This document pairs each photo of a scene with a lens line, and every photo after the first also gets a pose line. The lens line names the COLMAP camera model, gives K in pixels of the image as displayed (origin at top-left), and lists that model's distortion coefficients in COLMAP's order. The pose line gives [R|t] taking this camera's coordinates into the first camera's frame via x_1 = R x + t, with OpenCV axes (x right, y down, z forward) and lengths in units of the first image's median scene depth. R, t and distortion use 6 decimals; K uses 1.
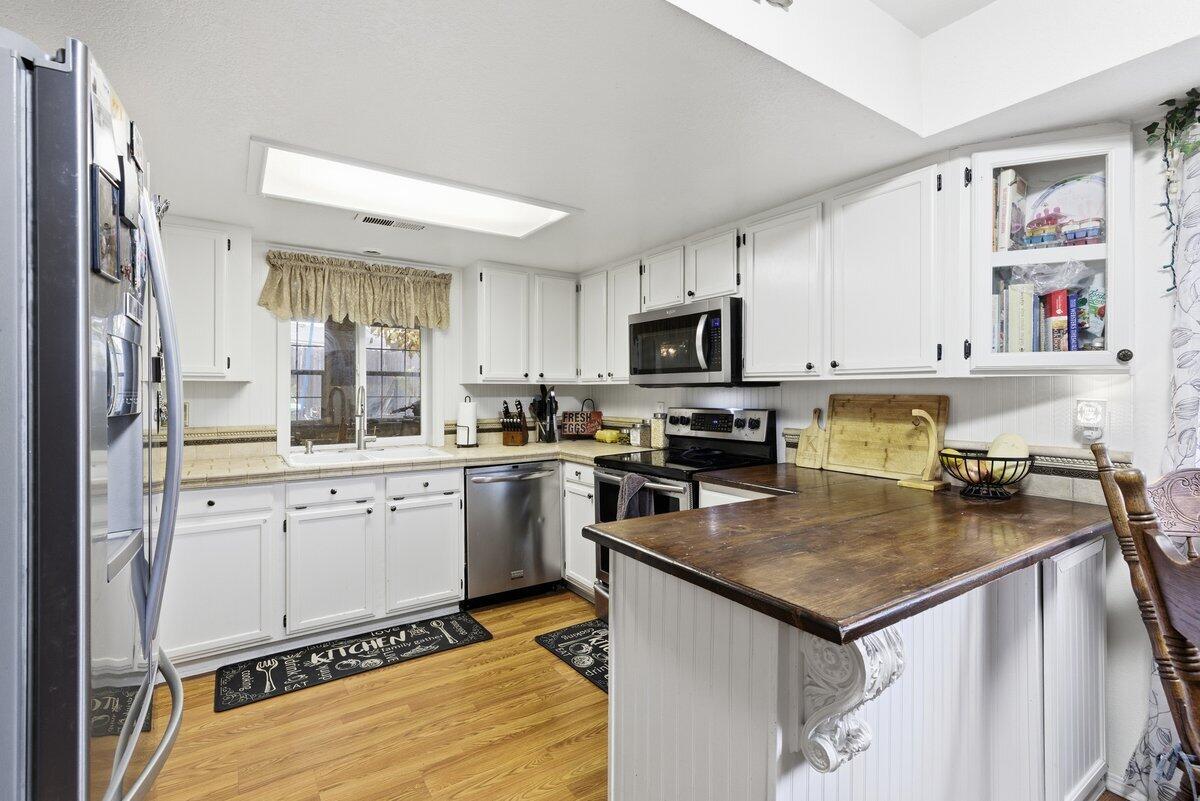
lens RADIAL K [[544.4, 0, 595.2], [0, 544.4, 394.8], [0, 0, 1]] dist [0.010336, 0.000031]
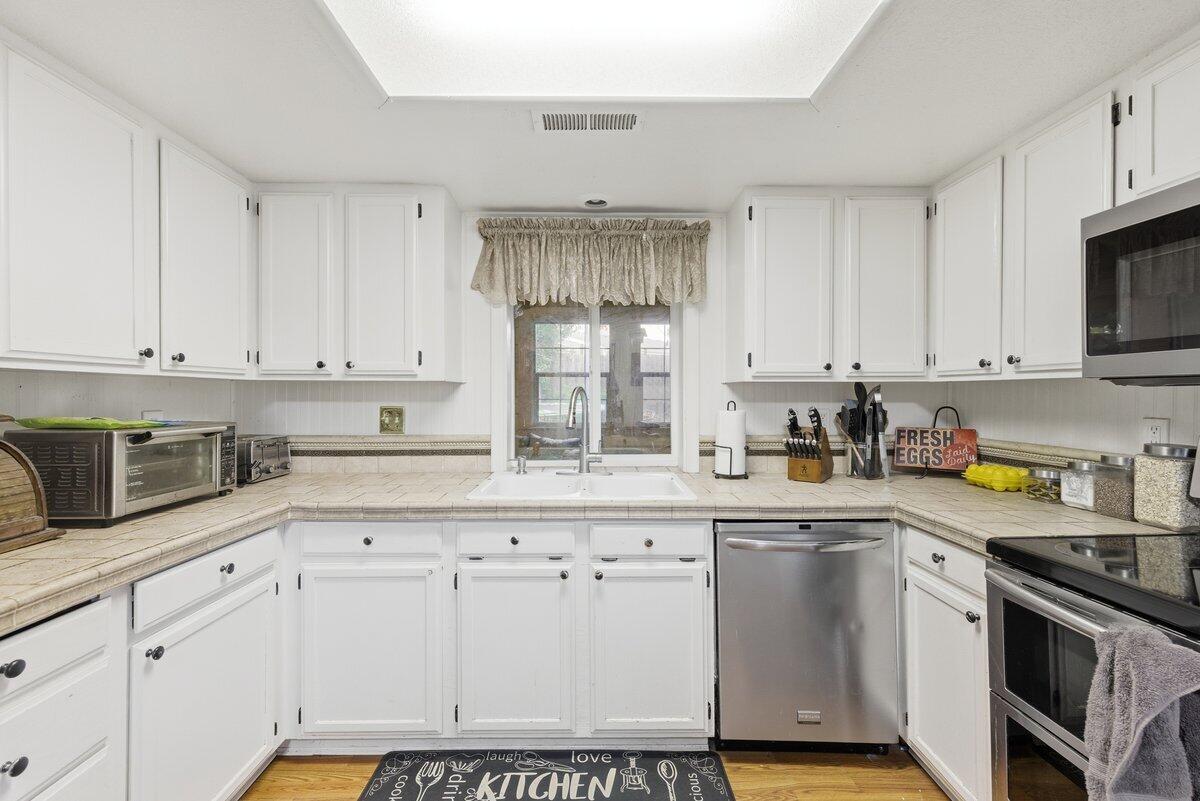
lens RADIAL K [[496.9, 0, 598.5], [0, 496.9, 393.2], [0, 0, 1]] dist [0.003198, -0.000140]
pose [[0.838697, 0.000380, -0.544597, -0.046779], [-0.004023, 0.999977, -0.005498, -0.003169], [0.544583, 0.006802, 0.838680, 0.465501]]
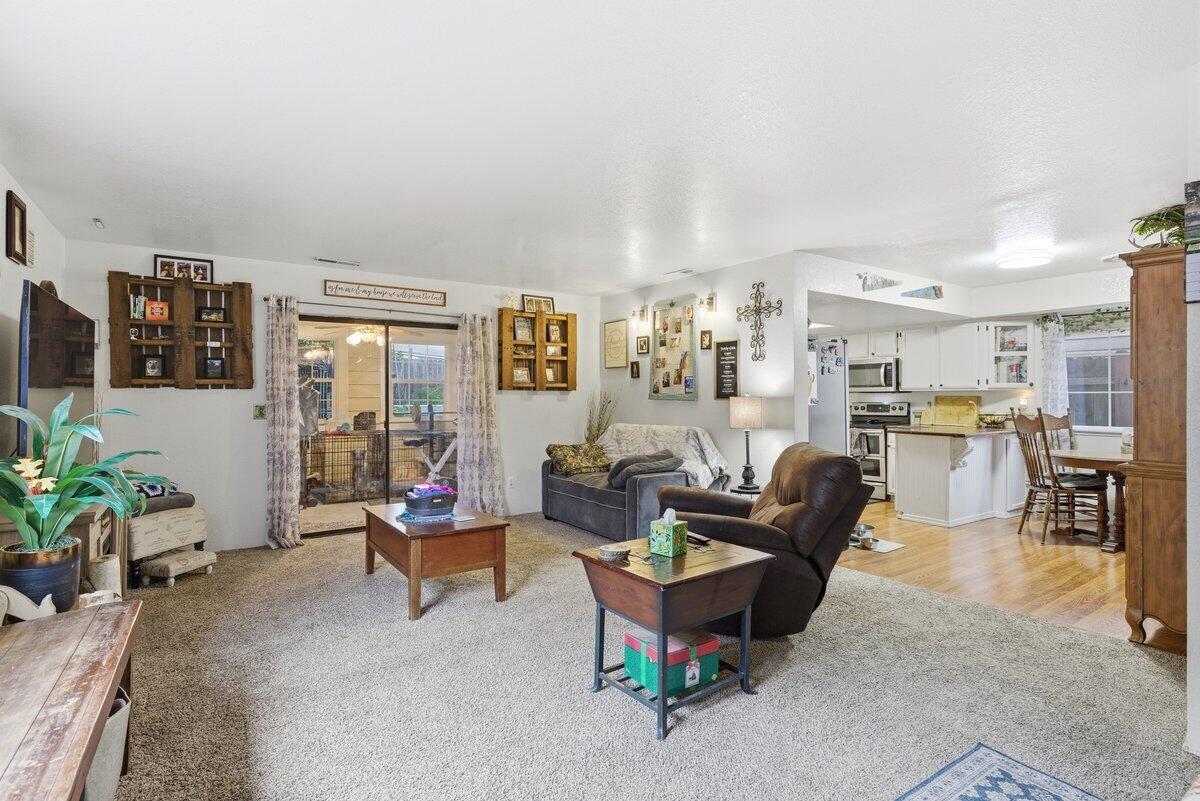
lens RADIAL K [[575.4, 0, 604.2], [0, 575.4, 397.4], [0, 0, 1]] dist [-0.003913, -0.000240]
pose [[0.999899, -0.000302, 0.014220, -1.124443], [0.000360, 0.999992, -0.004035, 0.015516], [-0.014218, 0.004039, 0.999891, -1.627233]]
